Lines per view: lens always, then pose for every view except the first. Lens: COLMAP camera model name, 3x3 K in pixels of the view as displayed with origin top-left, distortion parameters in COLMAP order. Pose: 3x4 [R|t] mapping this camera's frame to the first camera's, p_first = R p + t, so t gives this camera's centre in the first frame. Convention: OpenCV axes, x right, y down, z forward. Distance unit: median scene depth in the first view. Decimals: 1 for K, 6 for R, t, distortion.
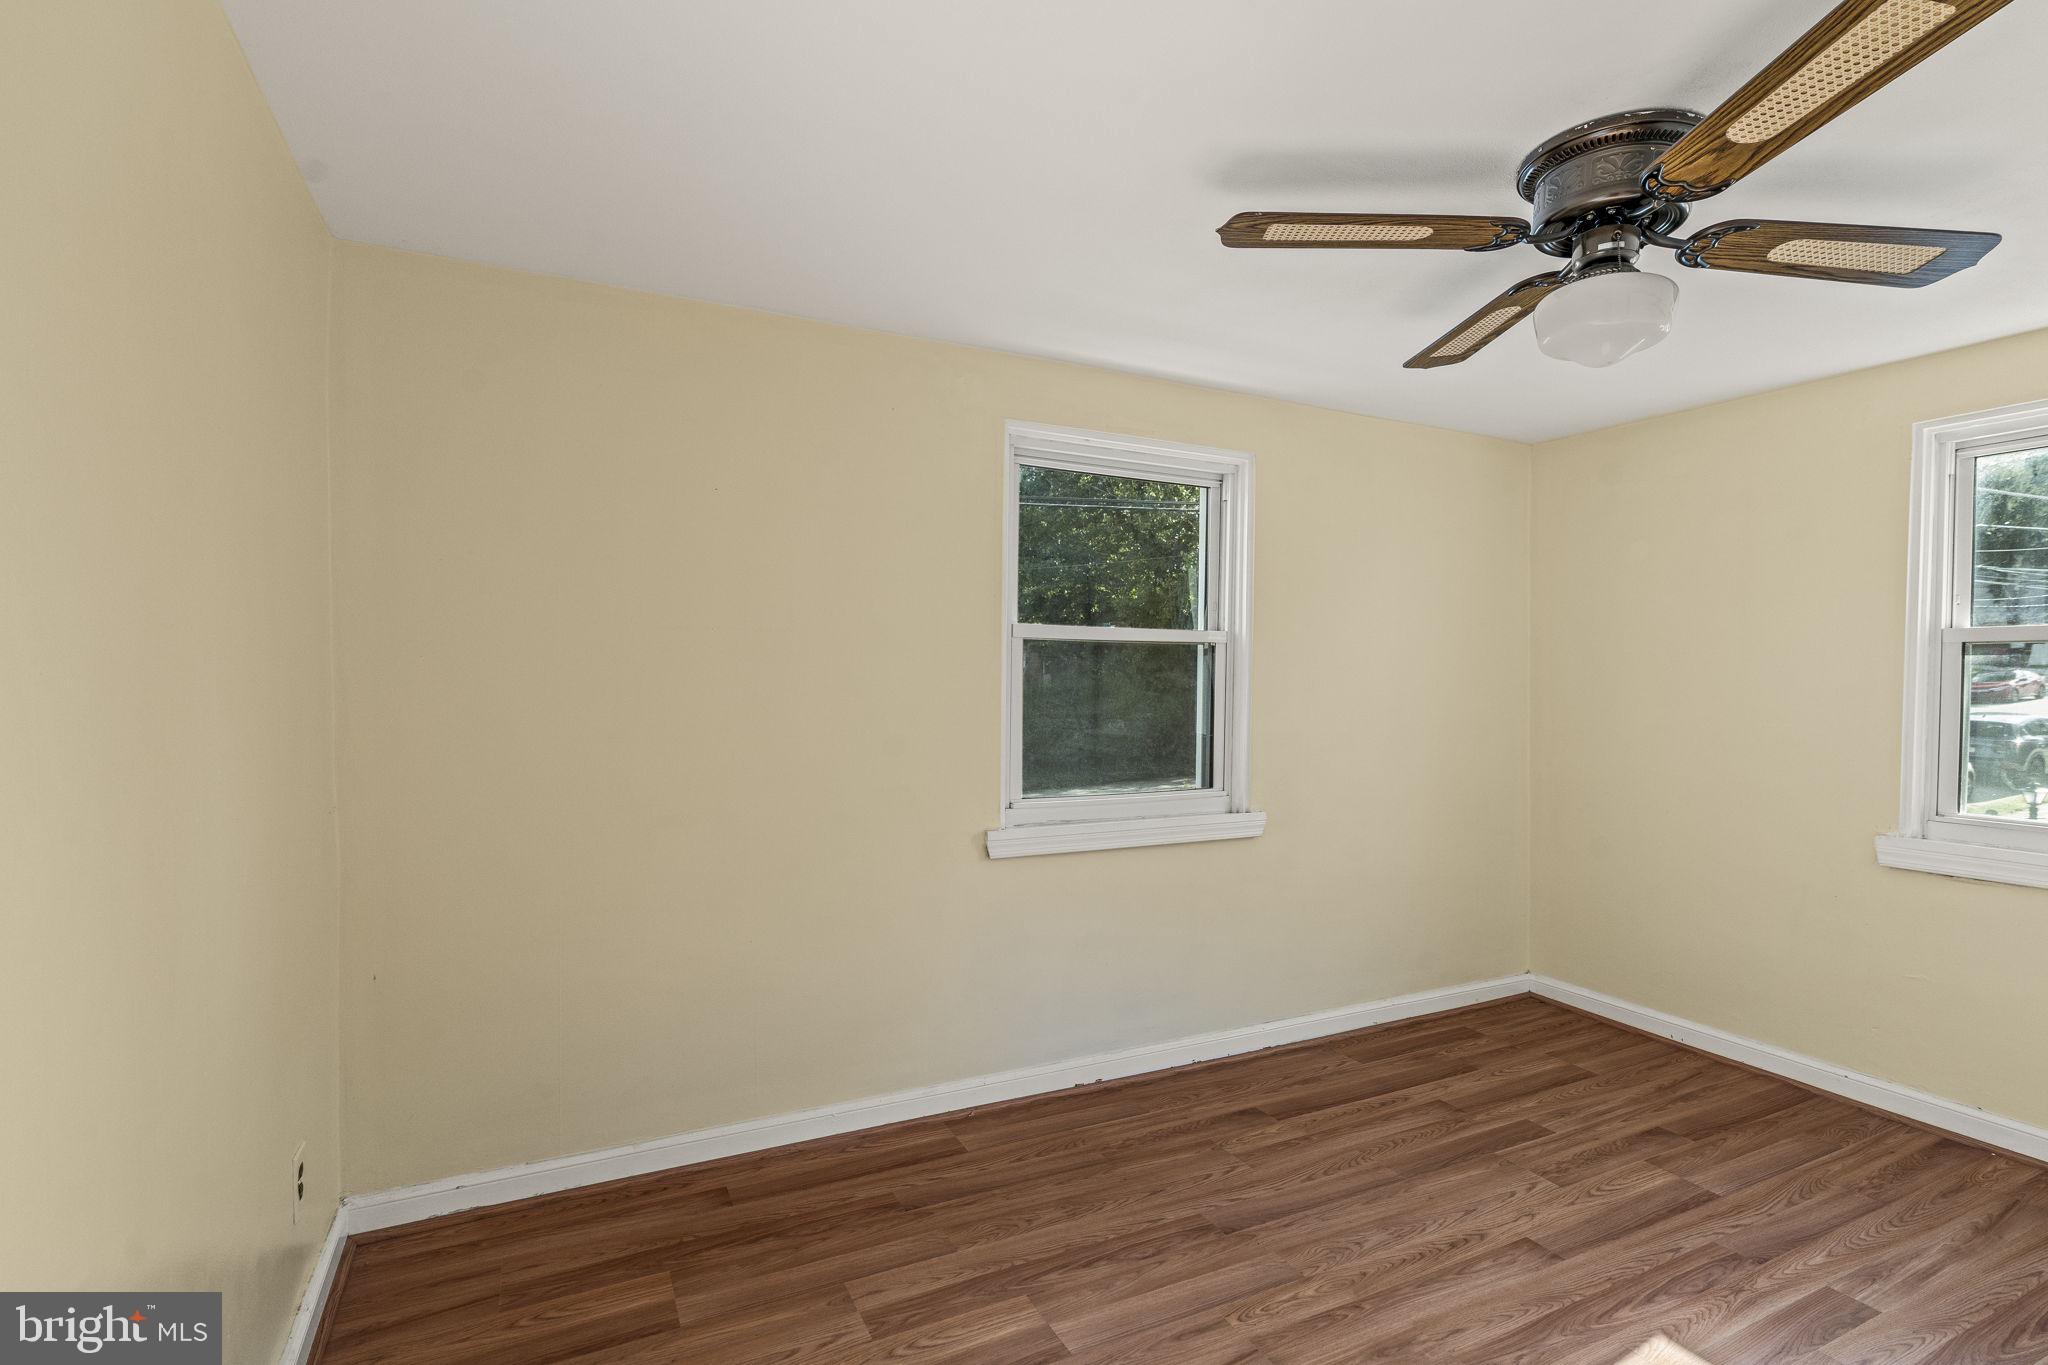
lens RADIAL K [[963.0, 0, 1029.5], [0, 963.0, 689.4], [0, 0, 1]] dist [-0.002956, 0.000270]
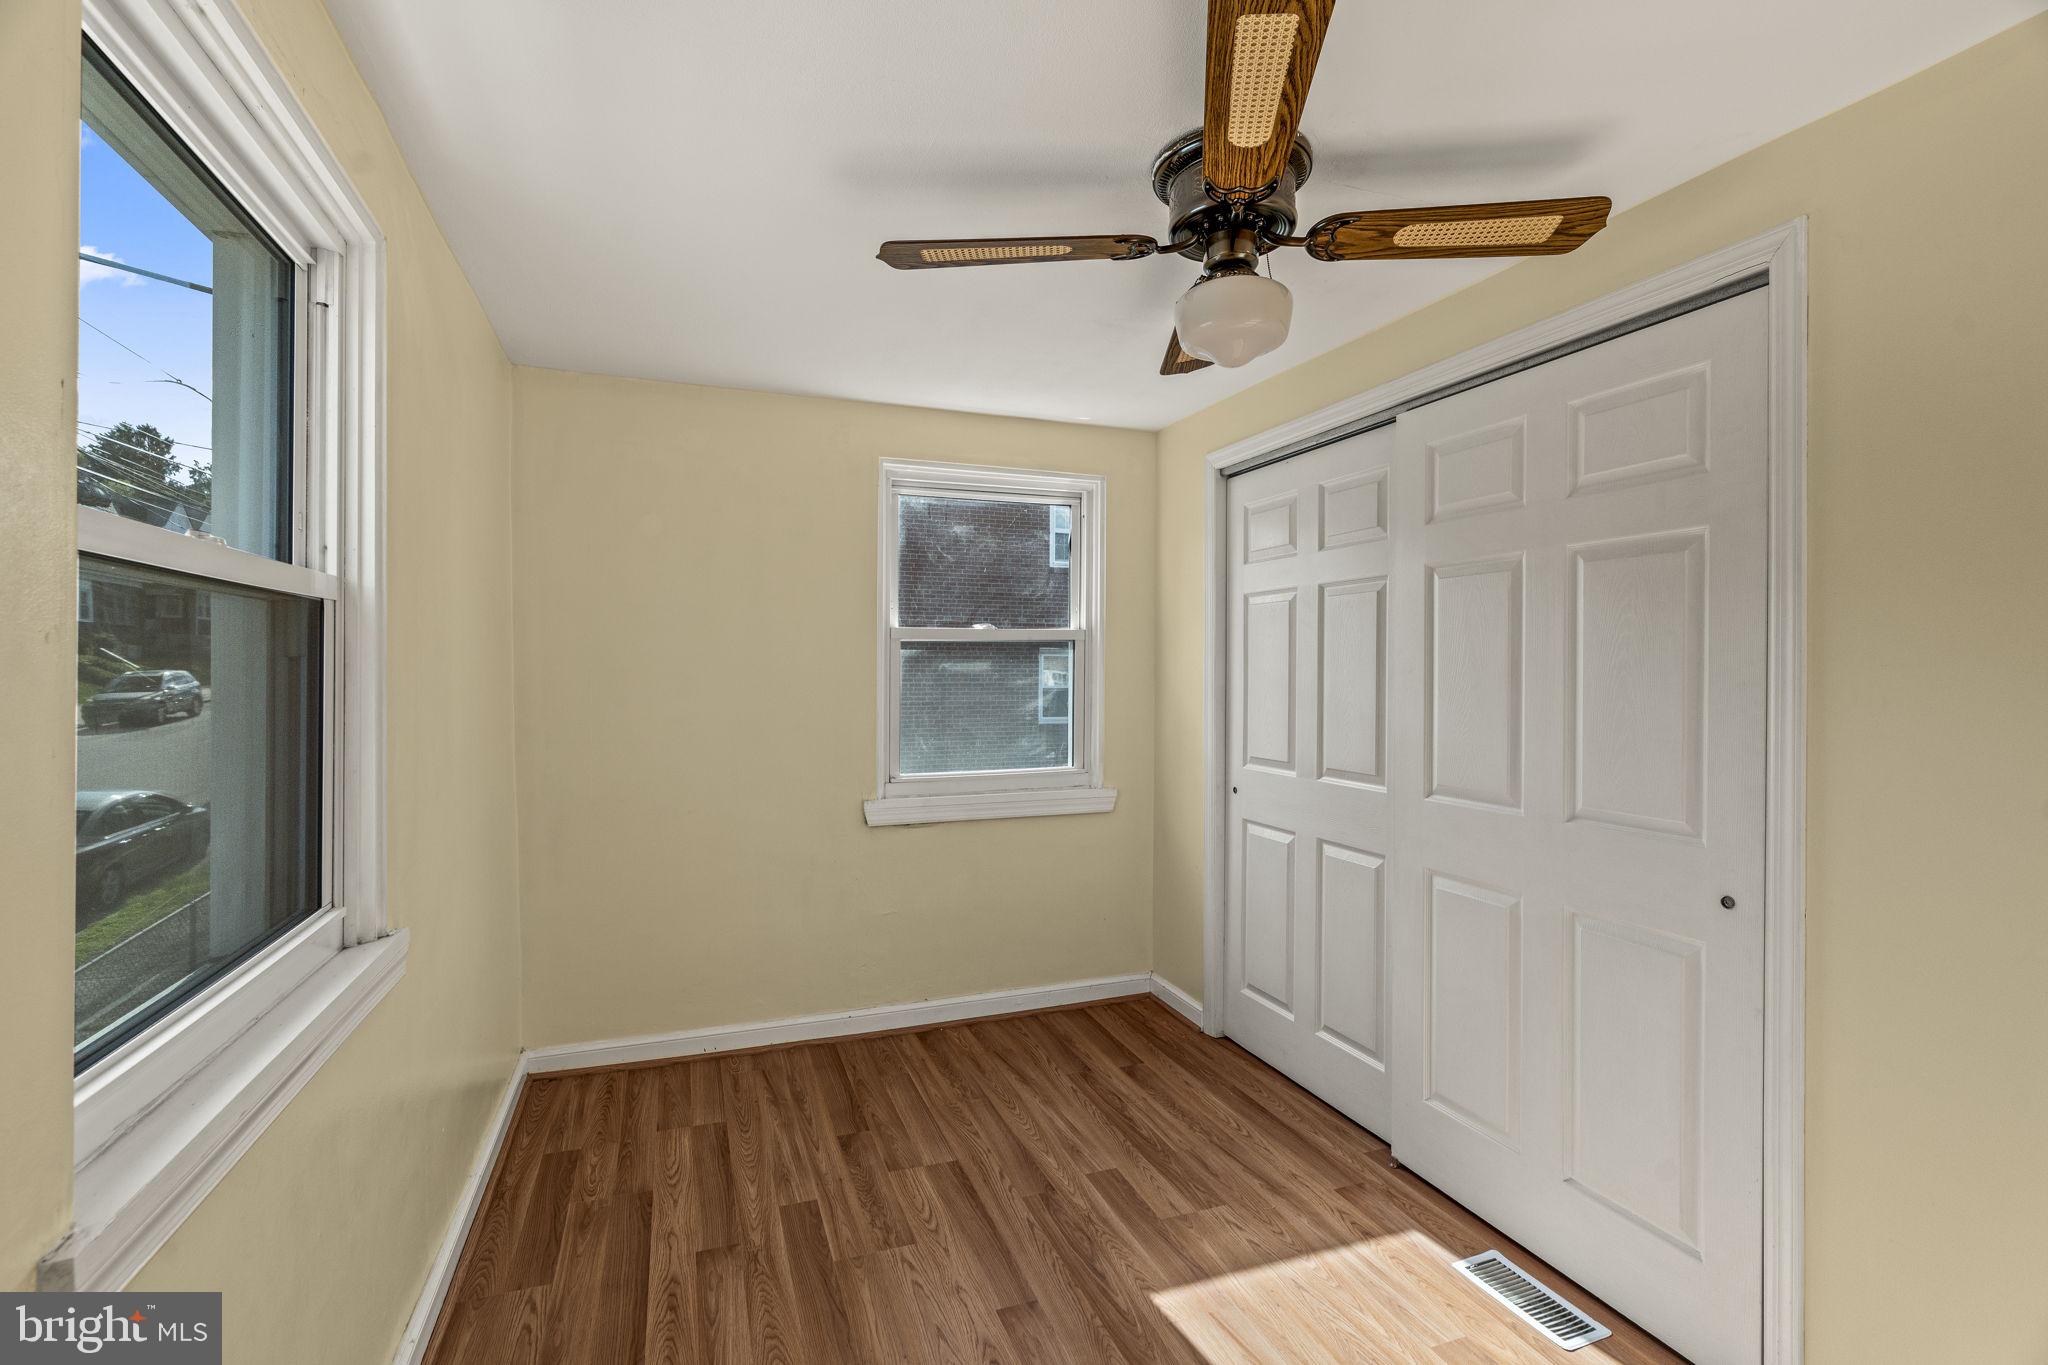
lens RADIAL K [[963.0, 0, 1030.0], [0, 963.0, 670.2], [0, 0, 1]] dist [-0.002956, 0.000270]
pose [[0.100269, -0.007347, 0.994933, -0.283724], [0.010437, 0.999925, 0.006332, -0.015091], [-0.994906, 0.009749, 0.100338, 0.716703]]
